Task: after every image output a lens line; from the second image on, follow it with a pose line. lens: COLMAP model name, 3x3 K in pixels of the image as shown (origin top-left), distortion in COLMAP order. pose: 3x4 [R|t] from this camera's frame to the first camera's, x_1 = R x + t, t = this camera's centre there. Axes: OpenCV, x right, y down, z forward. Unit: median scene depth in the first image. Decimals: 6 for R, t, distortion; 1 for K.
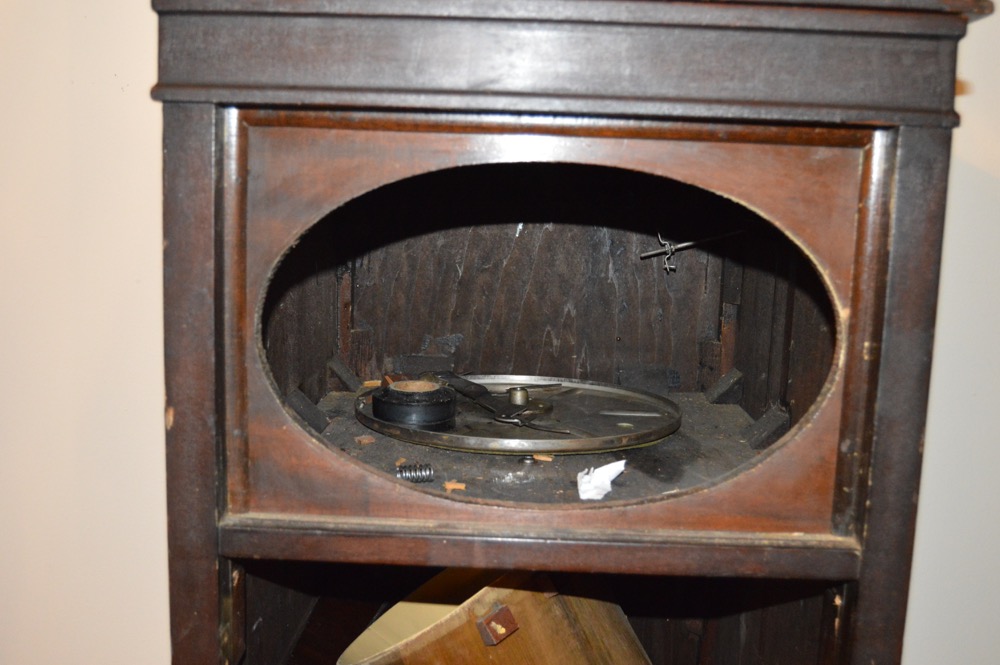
lens RADIAL K [[987.3, 0, 500.0], [0, 987.3, 332.5], [0, 0, 1]] dist [-0.077553, 0.000932]
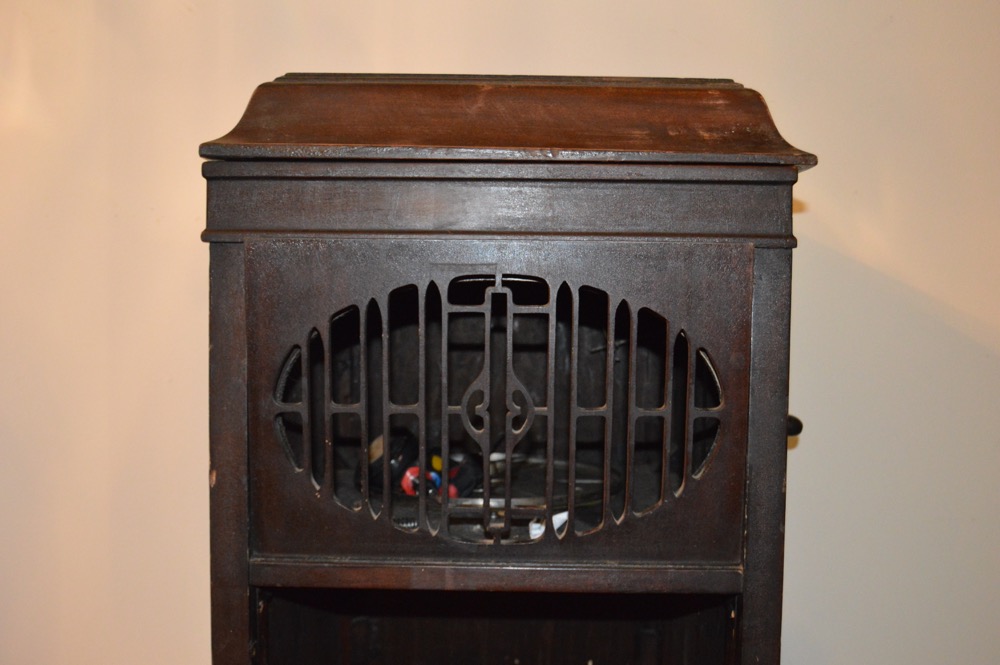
lens RADIAL K [[987.3, 0, 500.0], [0, 987.3, 332.5], [0, 0, 1]] dist [-0.077553, 0.000932]
pose [[0.999763, -0.021752, -0.000081, 0.053731], [0.021627, 0.994405, -0.103396, 0.036728], [0.002329, 0.103369, 0.994640, -0.333405]]
